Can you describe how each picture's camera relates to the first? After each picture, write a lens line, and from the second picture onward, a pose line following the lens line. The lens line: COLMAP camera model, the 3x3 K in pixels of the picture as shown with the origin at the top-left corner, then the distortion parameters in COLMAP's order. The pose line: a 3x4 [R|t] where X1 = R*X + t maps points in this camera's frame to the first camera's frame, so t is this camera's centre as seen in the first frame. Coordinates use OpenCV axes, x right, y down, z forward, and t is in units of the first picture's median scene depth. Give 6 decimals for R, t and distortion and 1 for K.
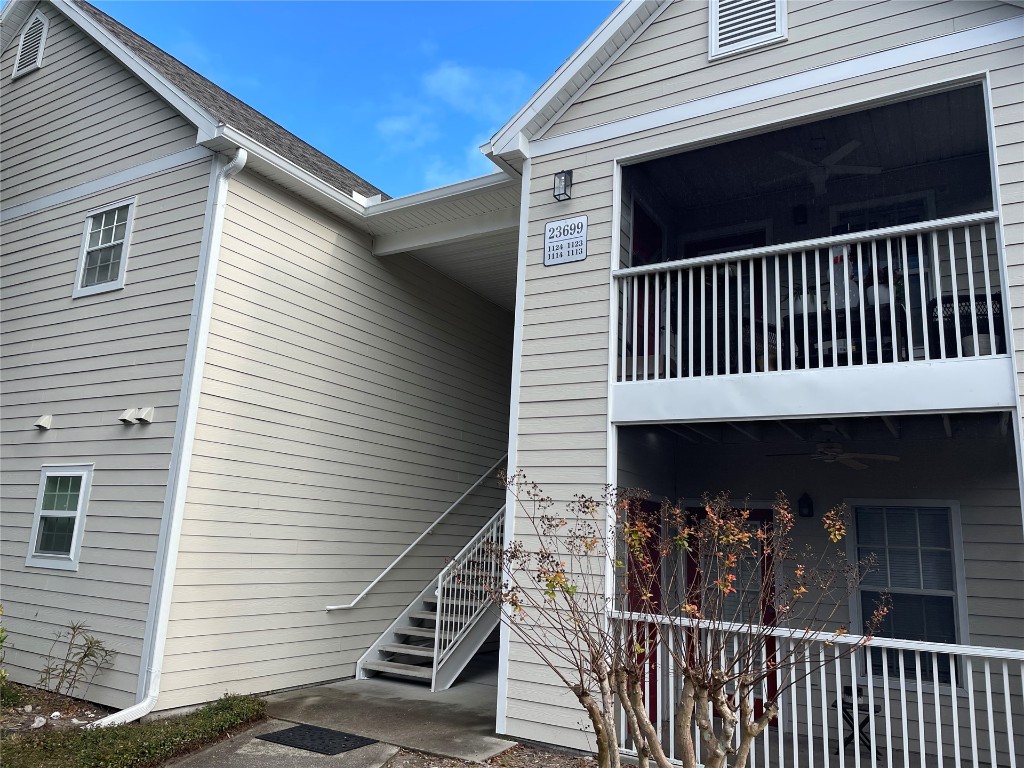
lens RADIAL K [[788.4, 0, 521.3], [0, 788.4, 377.8], [0, 0, 1]] dist [-0.006911, -0.013875]
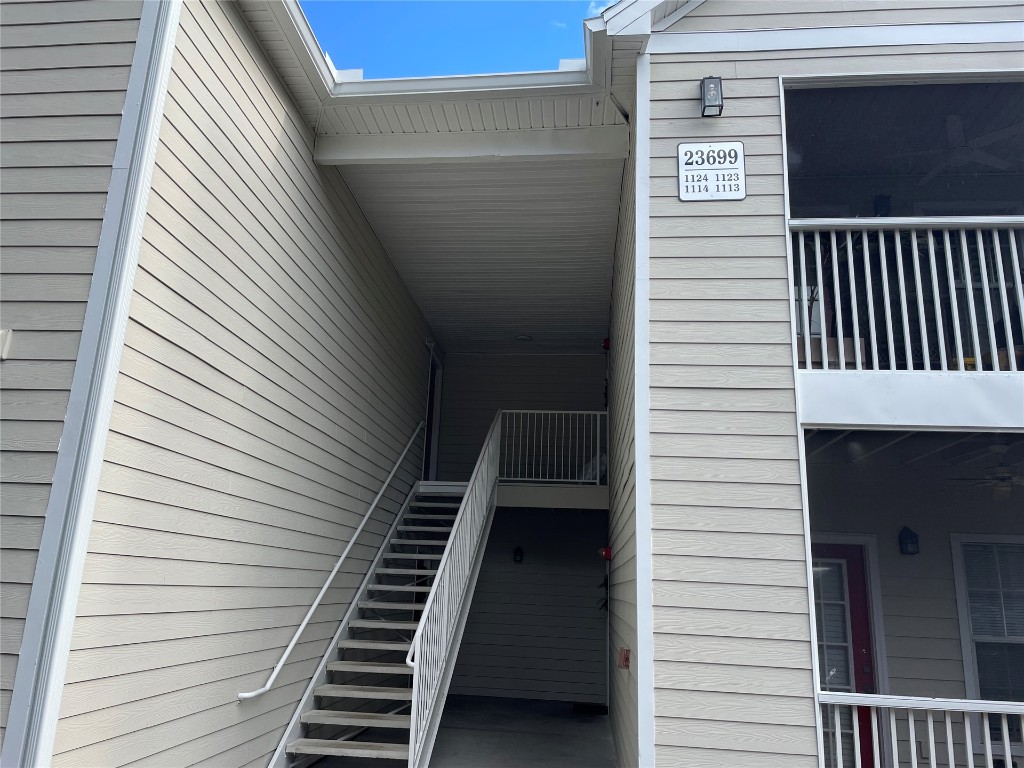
lens RADIAL K [[788.4, 0, 503.6], [0, 788.4, 387.9], [0, 0, 1]] dist [-0.006911, -0.013875]
pose [[0.910287, 0.099989, 0.401720, -0.386385], [-0.088059, 0.994953, -0.048108, 0.075412], [-0.404503, 0.008417, 0.914498, 0.416873]]
